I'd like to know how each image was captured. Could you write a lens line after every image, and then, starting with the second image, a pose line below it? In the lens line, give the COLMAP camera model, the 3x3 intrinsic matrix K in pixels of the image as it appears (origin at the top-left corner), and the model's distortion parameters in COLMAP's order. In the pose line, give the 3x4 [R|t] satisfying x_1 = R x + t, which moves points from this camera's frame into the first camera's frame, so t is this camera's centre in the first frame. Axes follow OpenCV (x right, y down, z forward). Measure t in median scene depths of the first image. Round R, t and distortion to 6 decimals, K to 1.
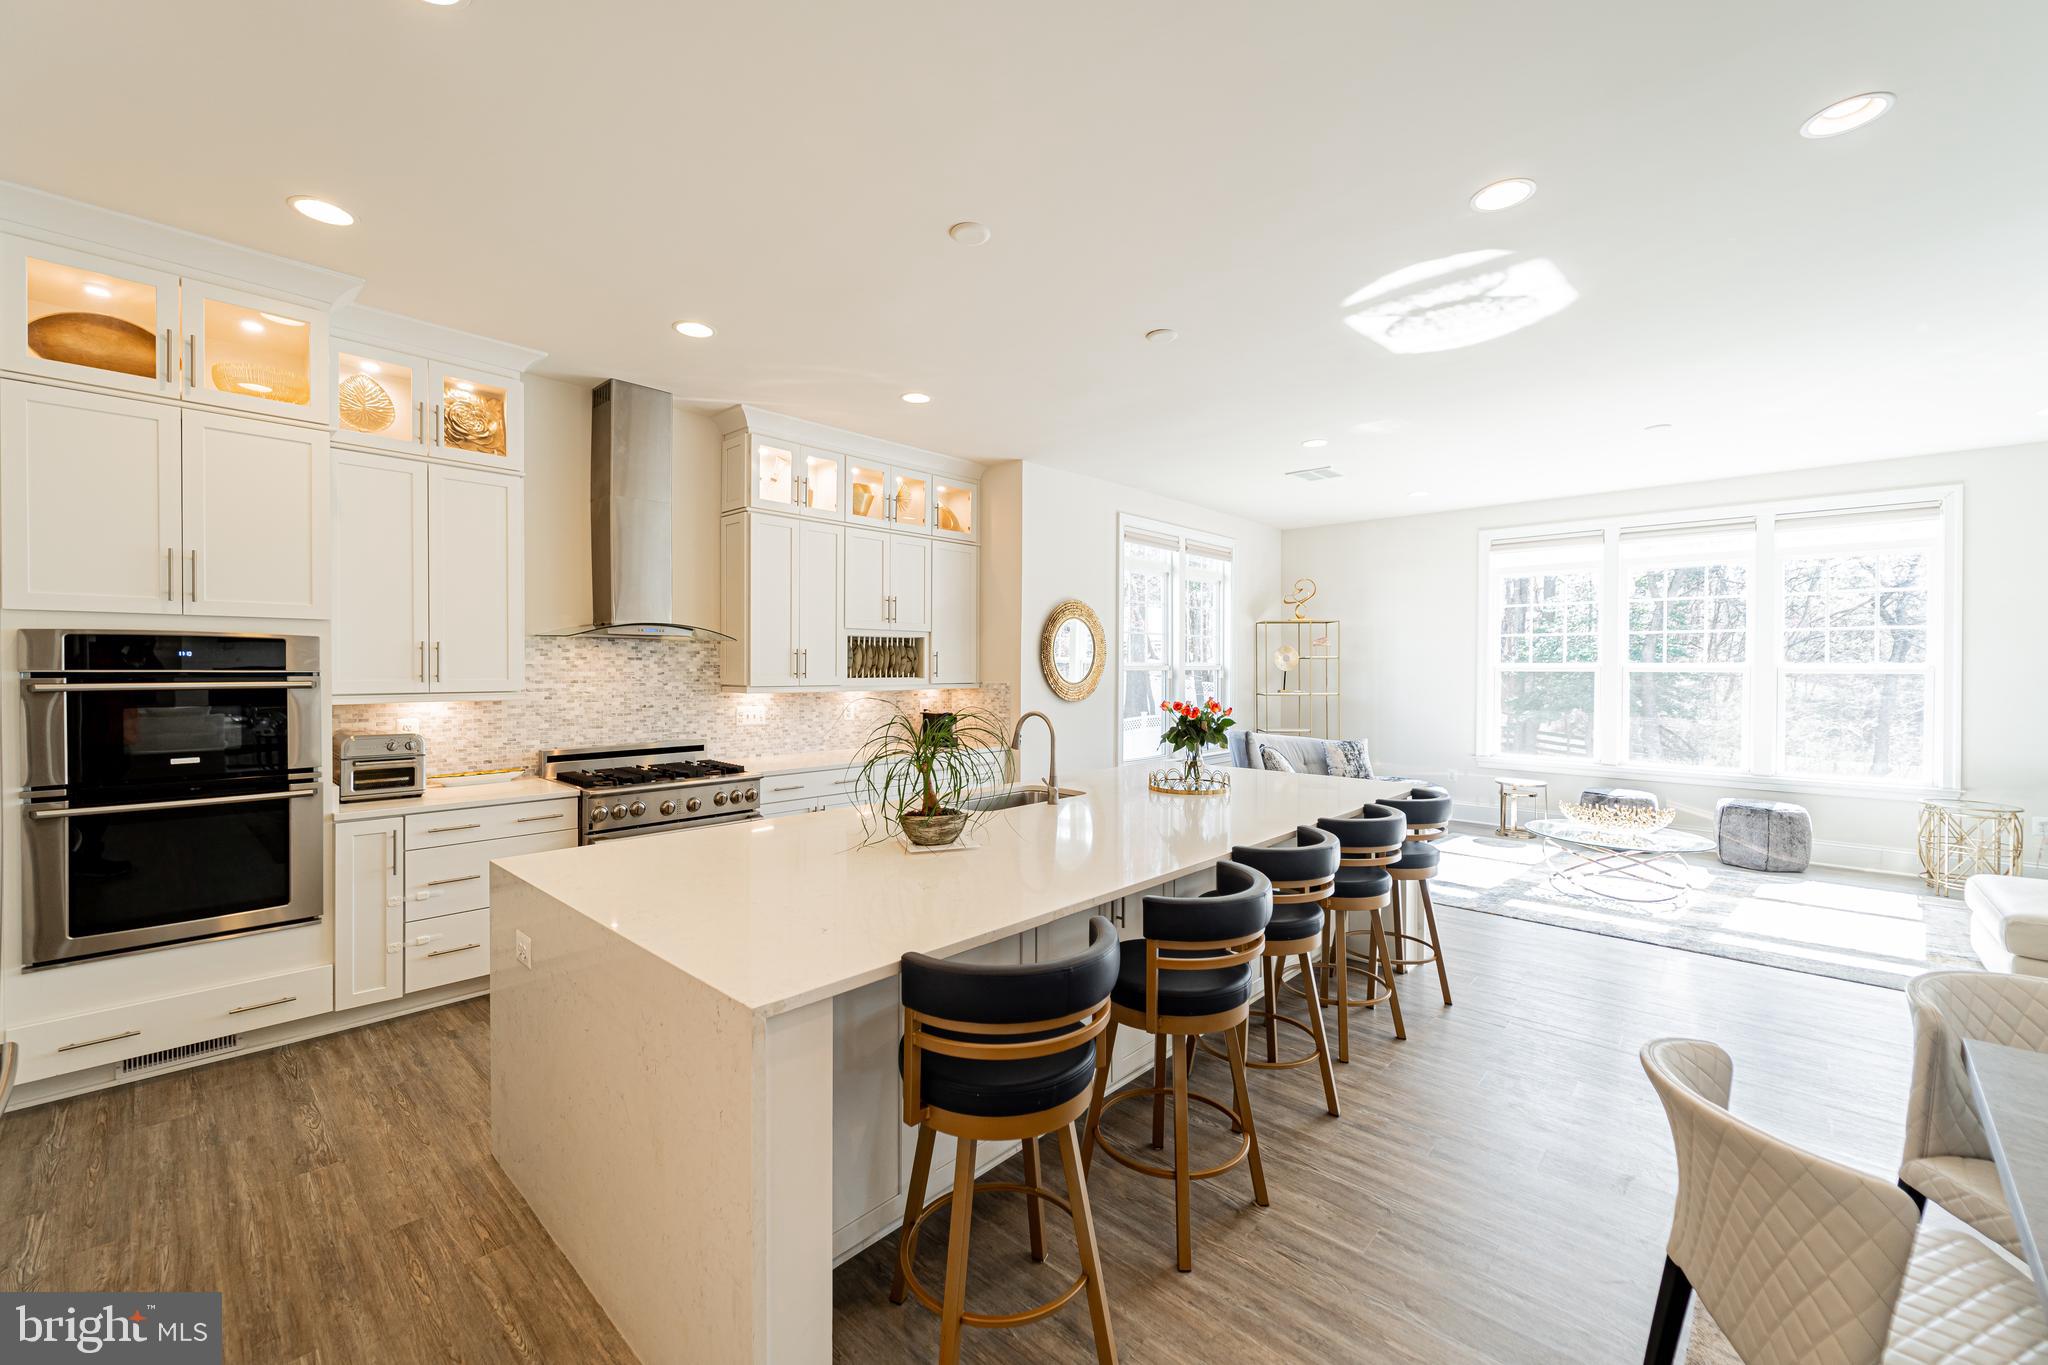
lens RADIAL K [[808.3, 0, 1013.9], [0, 808.3, 691.6], [0, 0, 1]] dist [-0.001560, 0.000148]
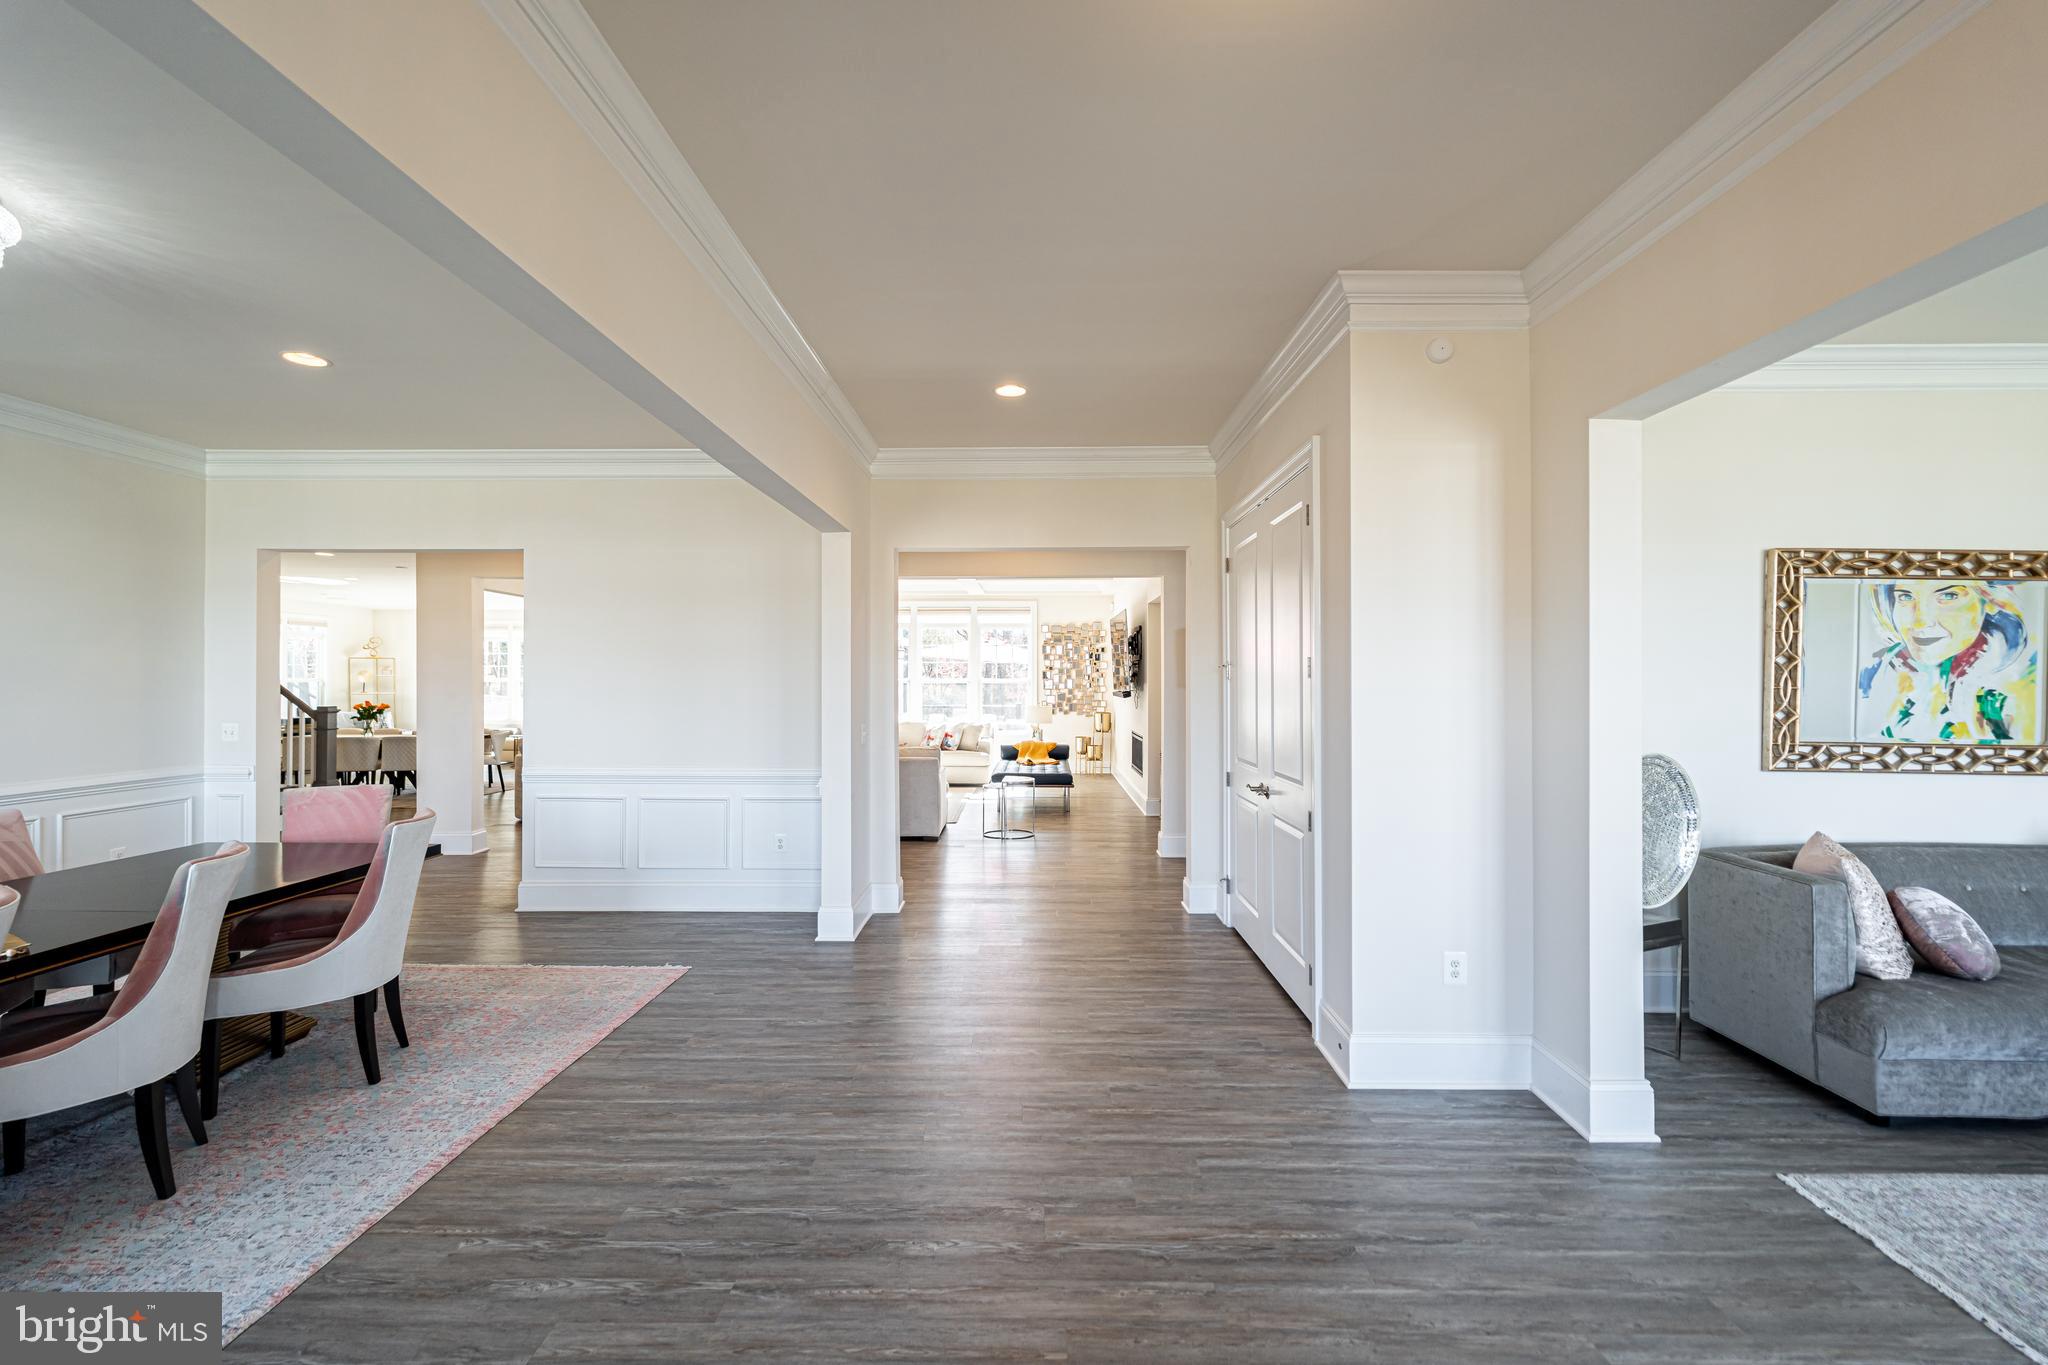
lens RADIAL K [[812.0, 0, 1023.8], [0, 812.0, 678.0], [0, 0, 1]] dist [0.001197, 0.000175]
pose [[0.740291, 0.000390, 0.672286, 0.371665], [0.022247, 0.999438, -0.025077, 0.102818], [-0.671918, 0.033521, 0.739867, -3.215844]]
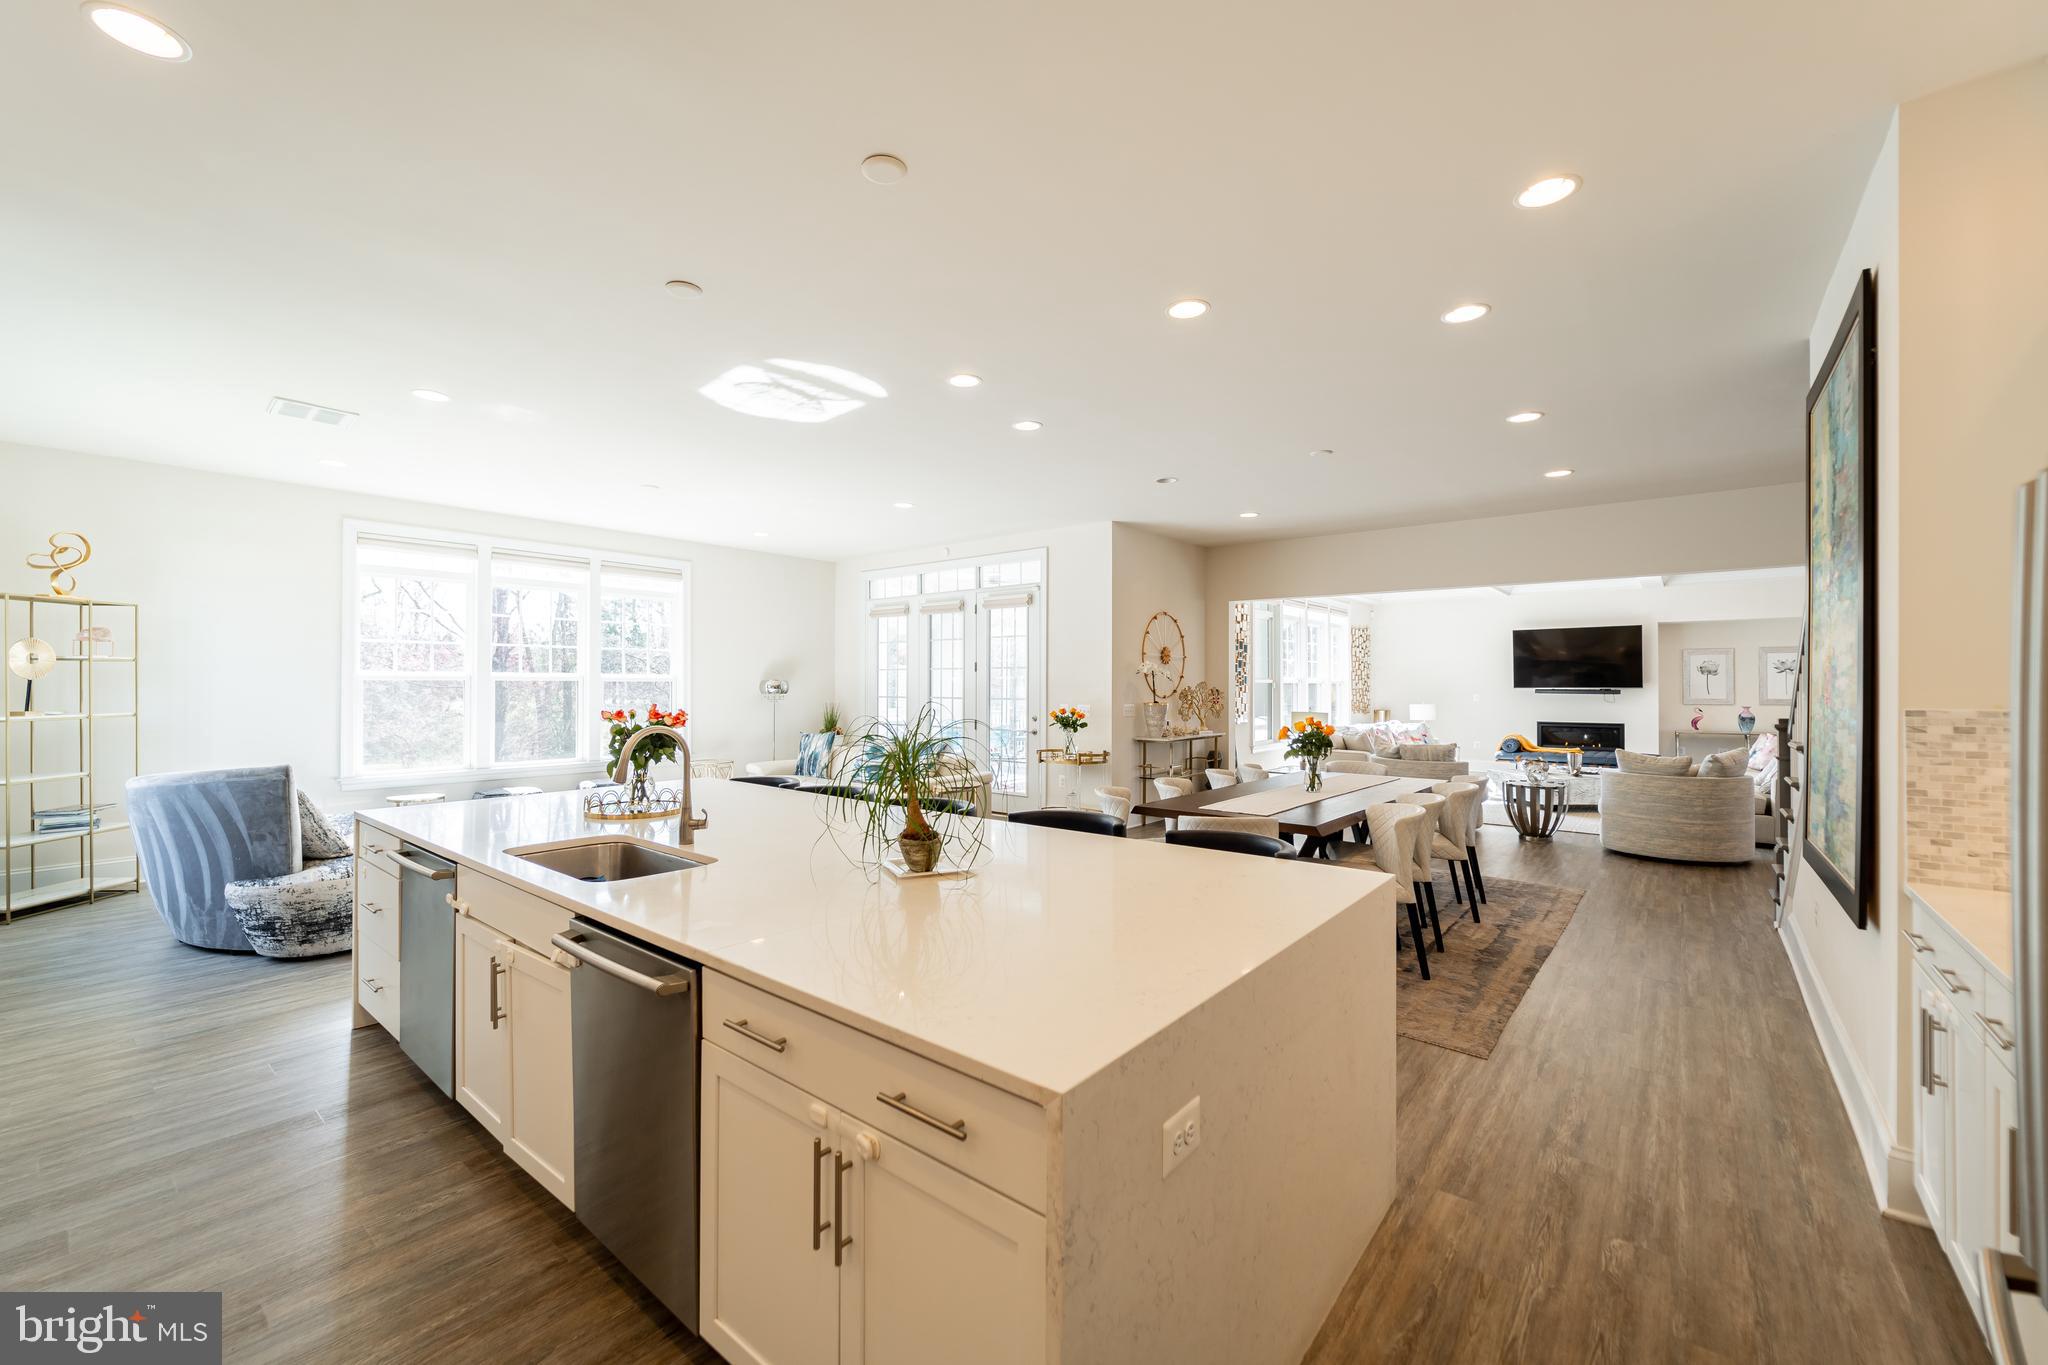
lens RADIAL K [[812.0, 0, 1023.8], [0, 812.0, 678.0], [0, 0, 1]] dist [0.001197, 0.000175]
pose [[-0.063920, 0.003540, 0.997949, -0.622349], [0.028956, 0.999579, -0.001691, -0.007742], [-0.997535, 0.028789, -0.063996, 0.593891]]
